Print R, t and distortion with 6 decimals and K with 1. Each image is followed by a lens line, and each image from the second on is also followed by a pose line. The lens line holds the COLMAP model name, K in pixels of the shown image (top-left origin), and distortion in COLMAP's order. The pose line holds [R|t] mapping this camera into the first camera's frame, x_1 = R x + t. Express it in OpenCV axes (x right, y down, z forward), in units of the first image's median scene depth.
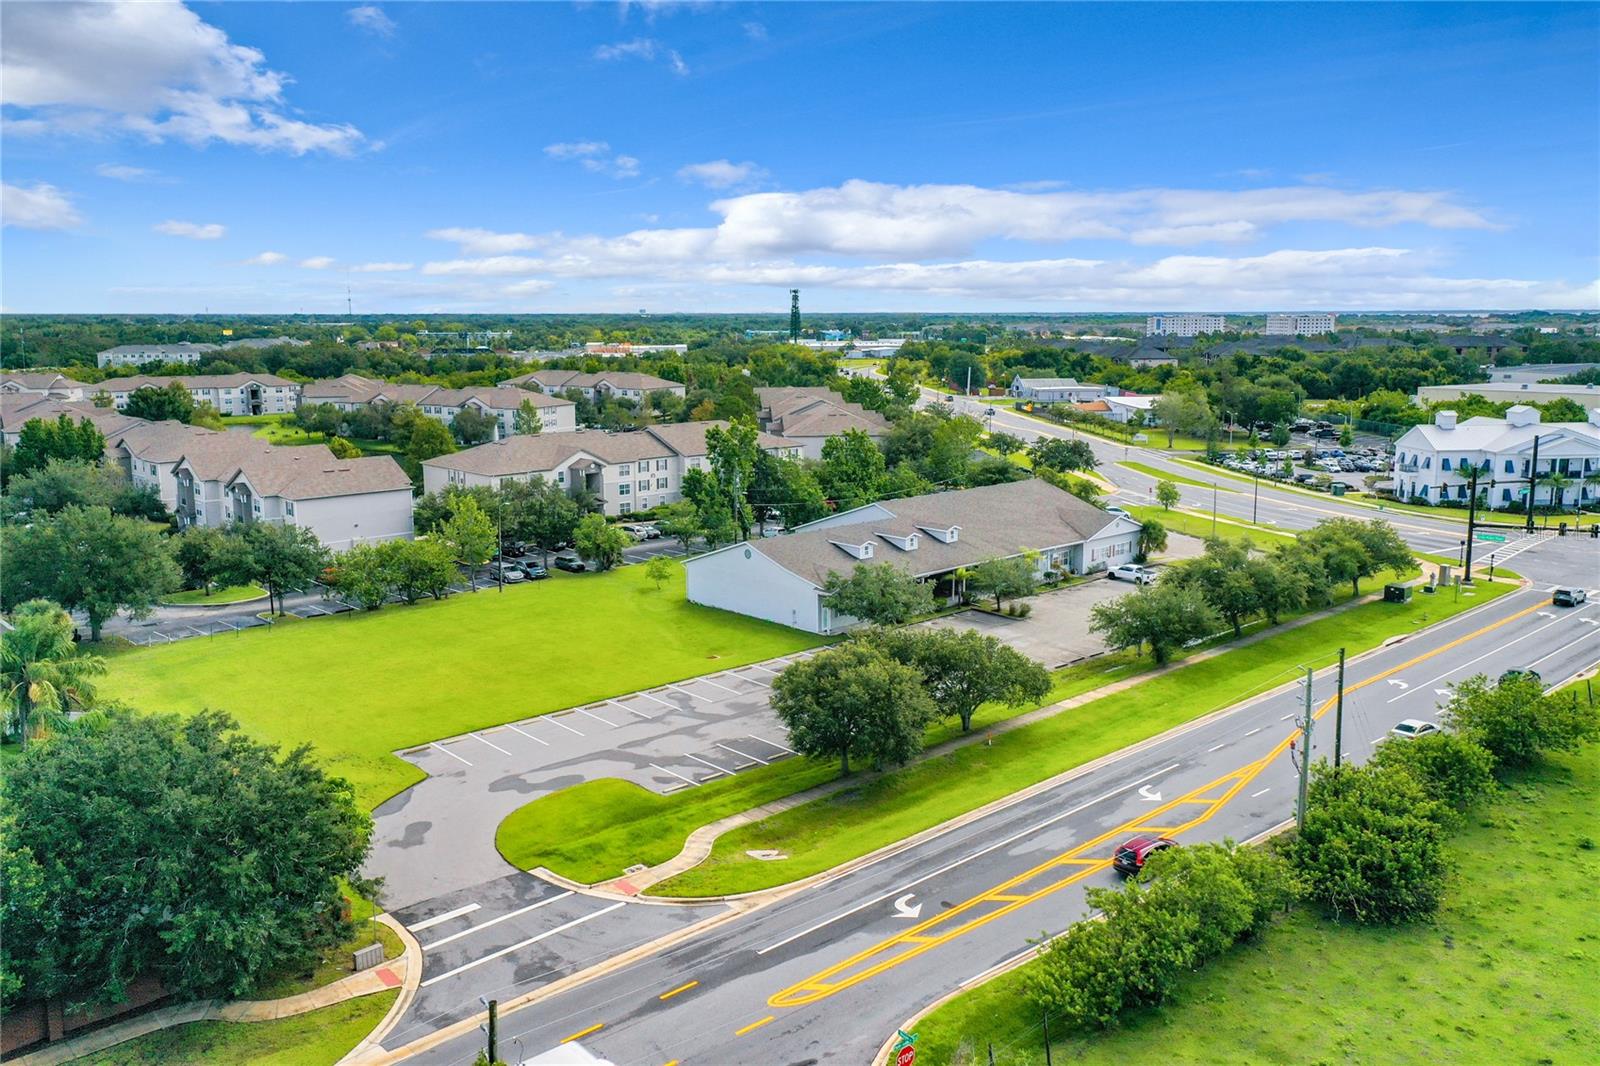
lens RADIAL K [[1275.6, 0, 797.9], [0, 1275.6, 533.1], [0, 0, 1]] dist [0.011995, 0.007927]
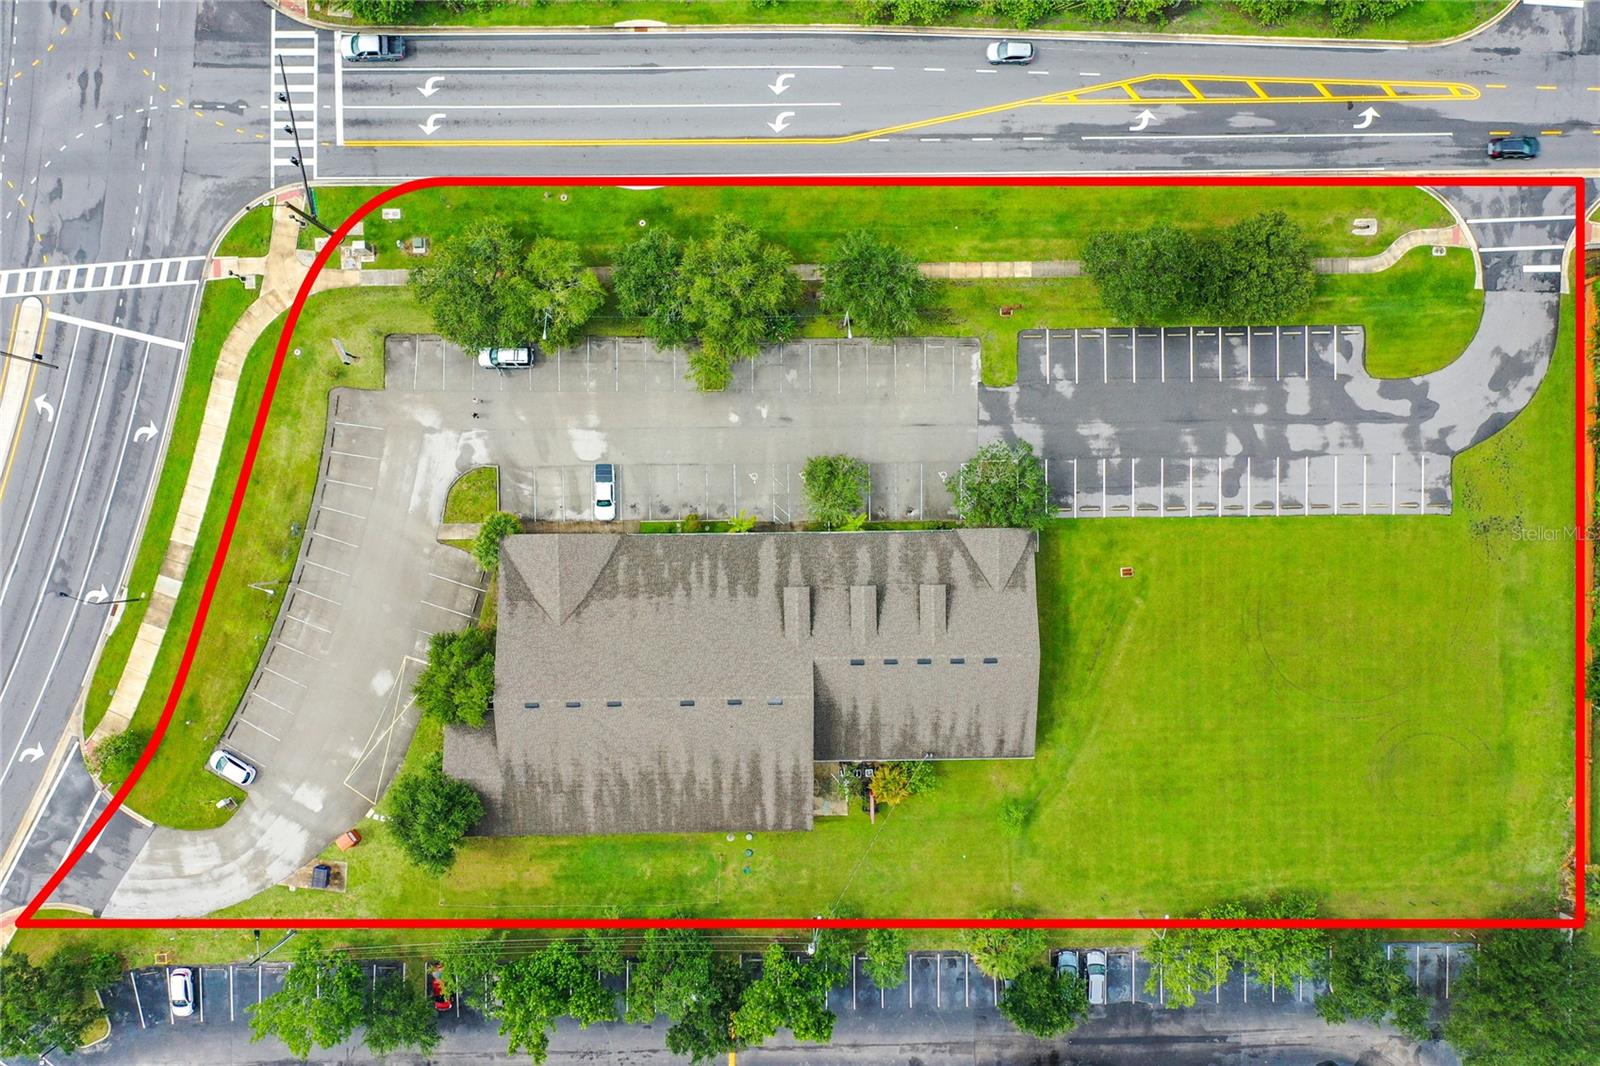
lens RADIAL K [[1288.5, 0, 800.7], [0, 1288.5, 602.0], [0, 0, 1]] dist [0.015035, 0.003671]
pose [[-0.742600, -0.668588, -0.039179, 0.254359], [0.102934, -0.171741, 0.979750, -1.526182], [-0.661777, 0.723530, 0.196356, 1.402049]]
